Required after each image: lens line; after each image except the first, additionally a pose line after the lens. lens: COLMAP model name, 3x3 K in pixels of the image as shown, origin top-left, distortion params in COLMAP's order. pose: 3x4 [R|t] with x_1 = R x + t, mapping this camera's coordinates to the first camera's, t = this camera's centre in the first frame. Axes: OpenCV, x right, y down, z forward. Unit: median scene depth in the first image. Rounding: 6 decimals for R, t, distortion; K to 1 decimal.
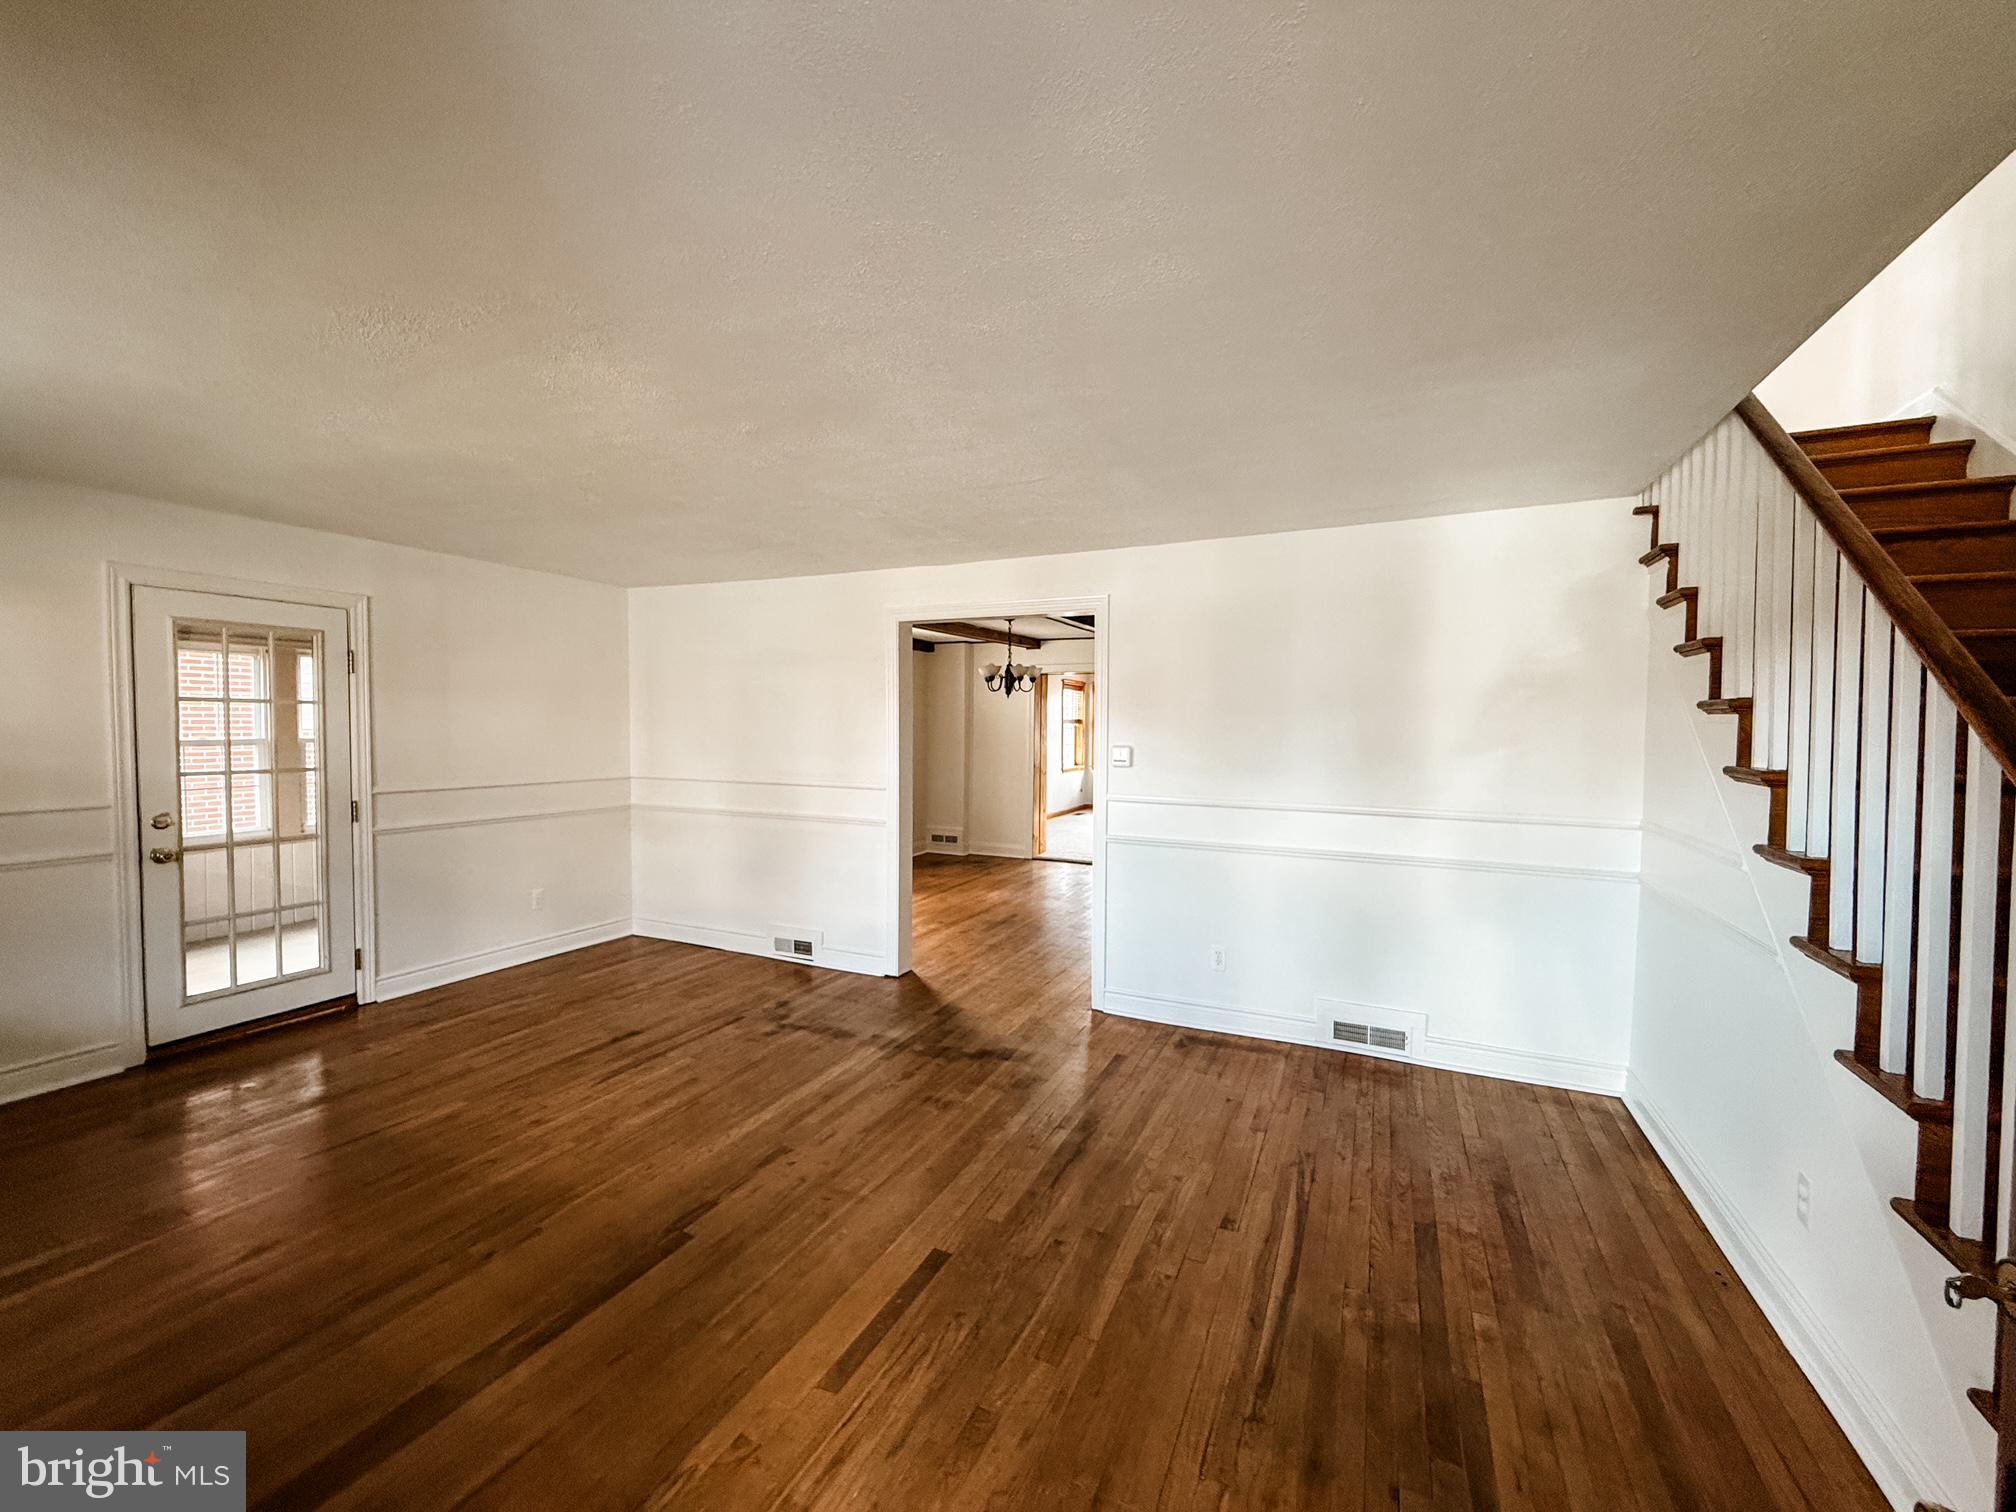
lens RADIAL K [[799.6, 0, 1003.6], [0, 799.6, 750.2], [0, 0, 1]] dist [0.000291, 0.000056]
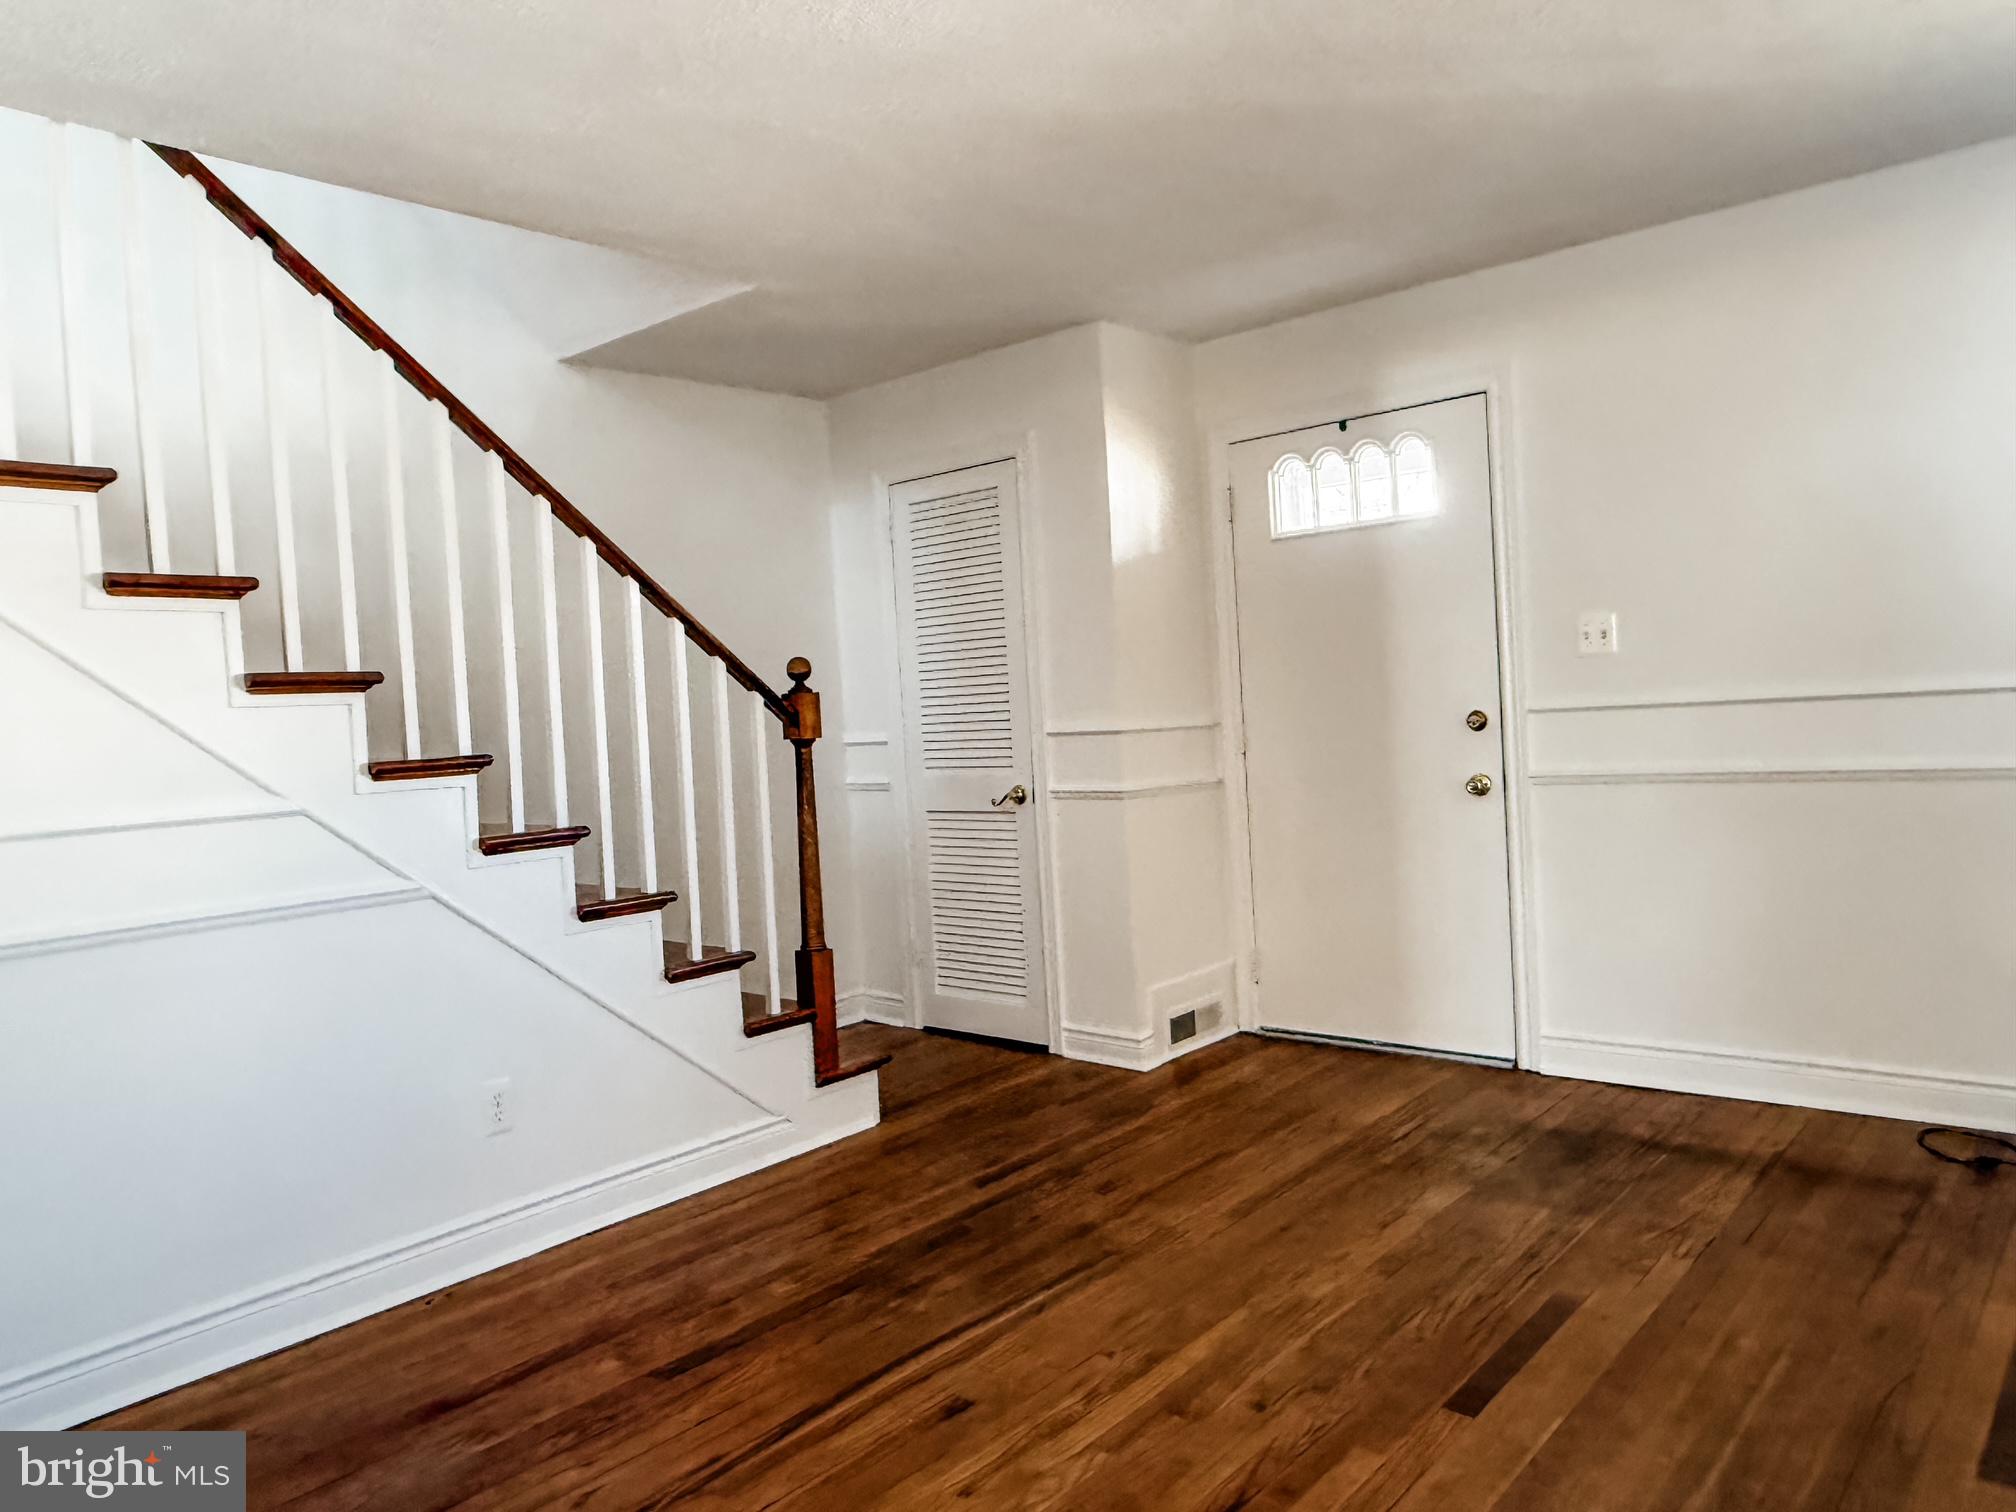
lens RADIAL K [[1357.0, 0, 1002.2], [0, 1357.0, 760.9], [0, 0, 1]] dist [0.004363, -0.004491]
pose [[-0.957112, 0.040662, 0.286852, -0.041888], [0.063613, 0.995436, 0.071144, 0.039992], [-0.282649, 0.086340, -0.955330, 1.418288]]
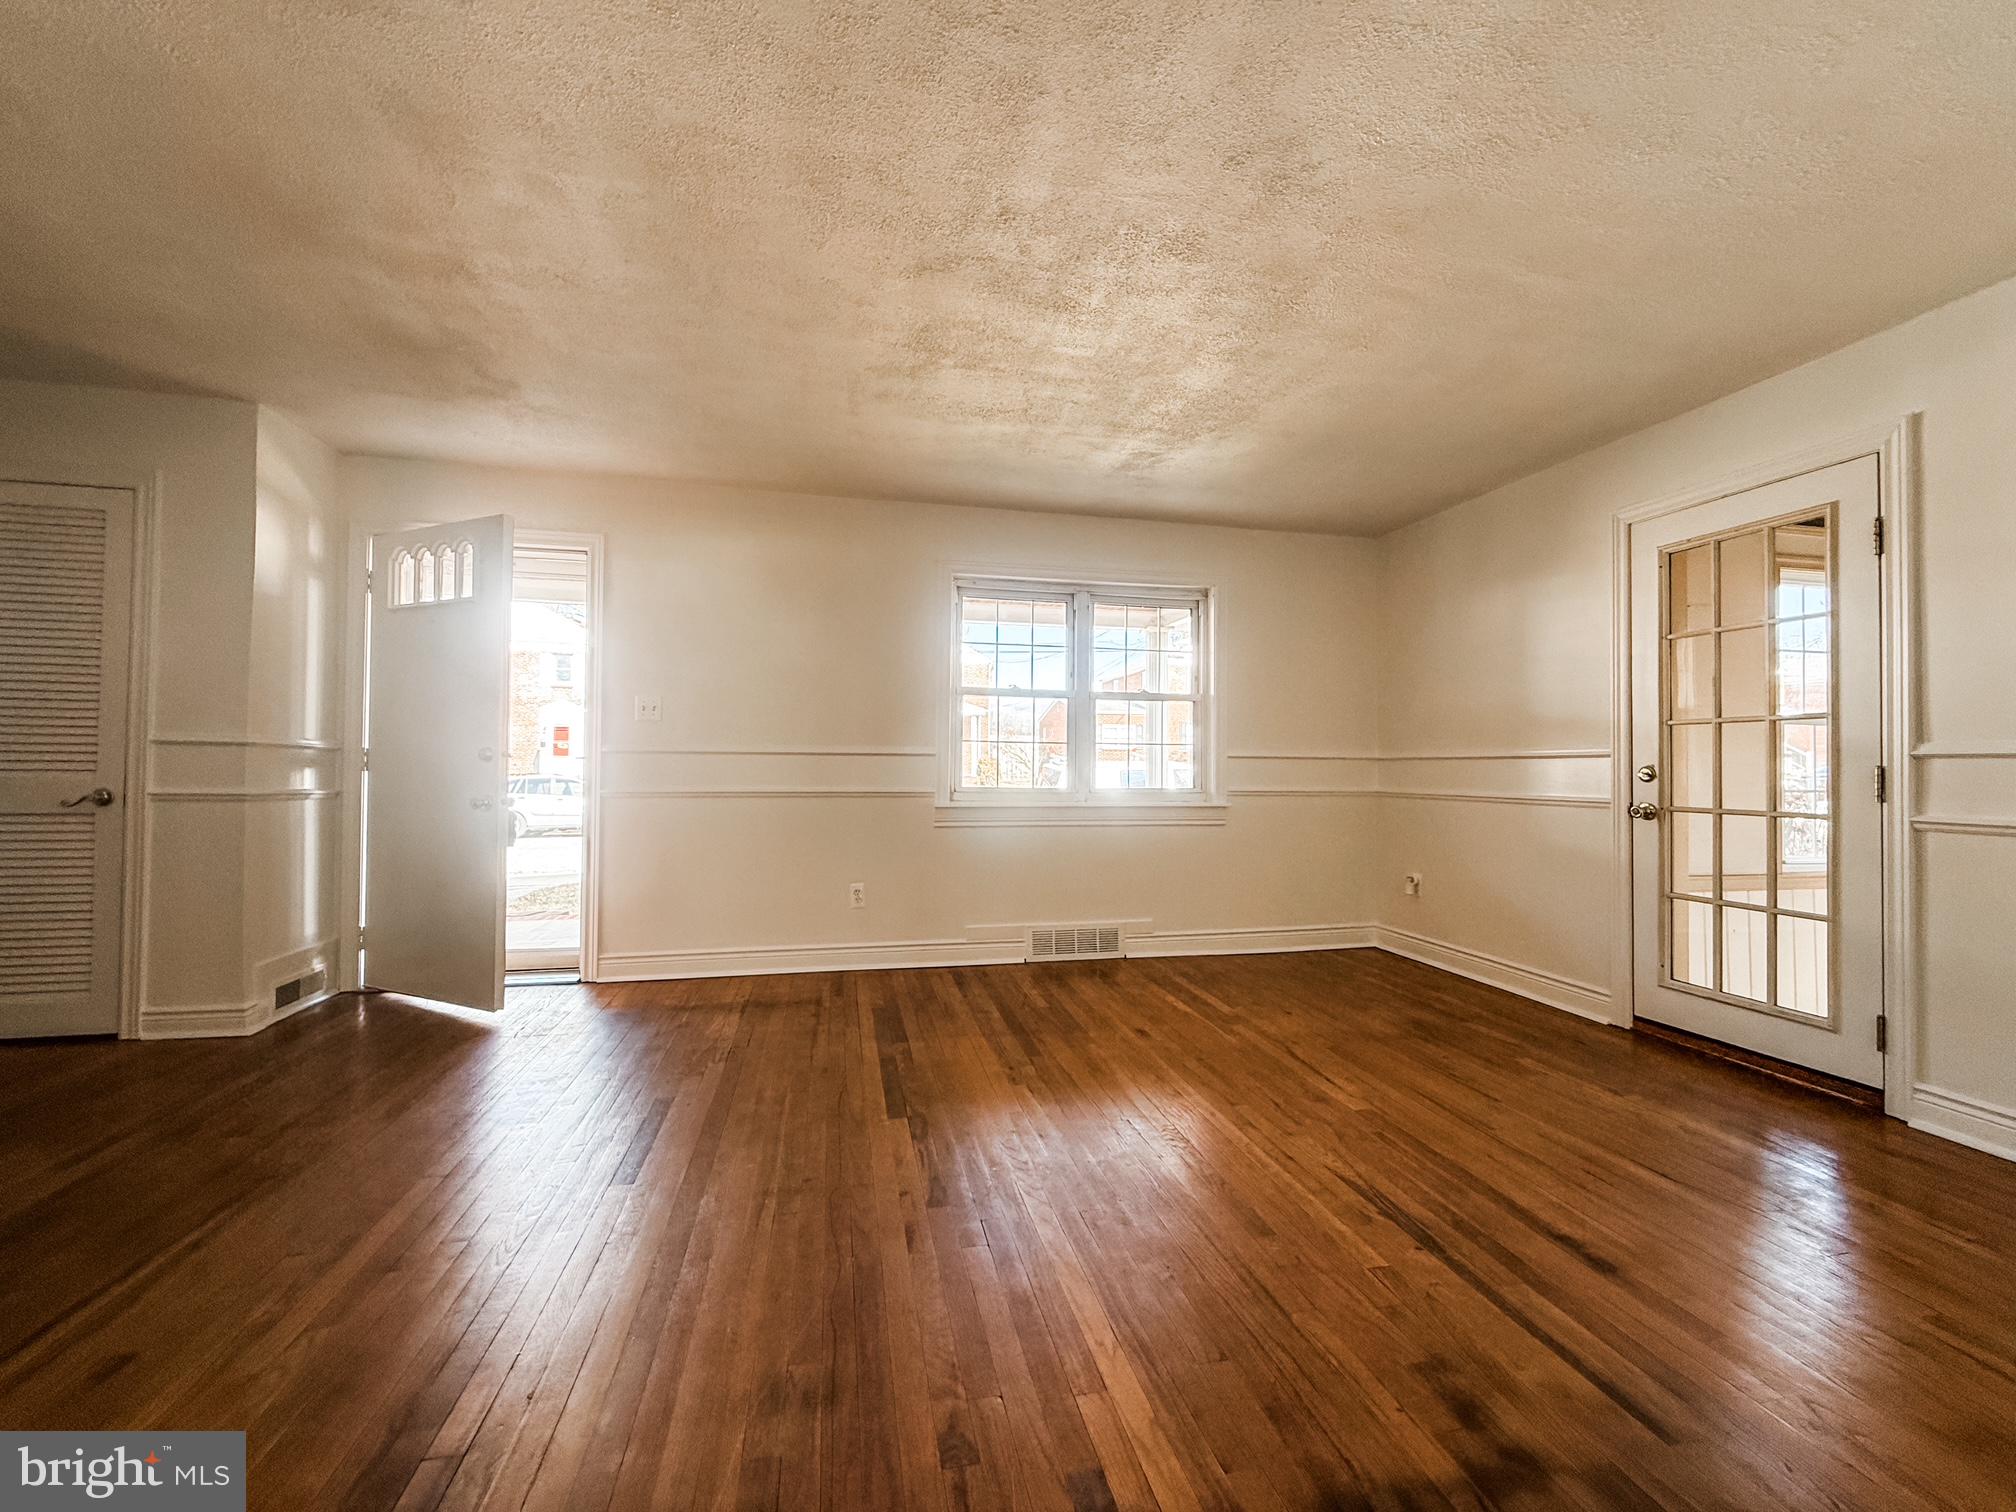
lens RADIAL K [[799.6, 0, 1000.5], [0, 799.6, 759.5], [0, 0, 1]] dist [0.000291, 0.000056]
pose [[-0.796503, -0.020841, -0.604275, 0.095599], [-0.032991, 0.999415, 0.009018, 0.095495], [0.603734, 0.027118, -0.796724, 1.371981]]
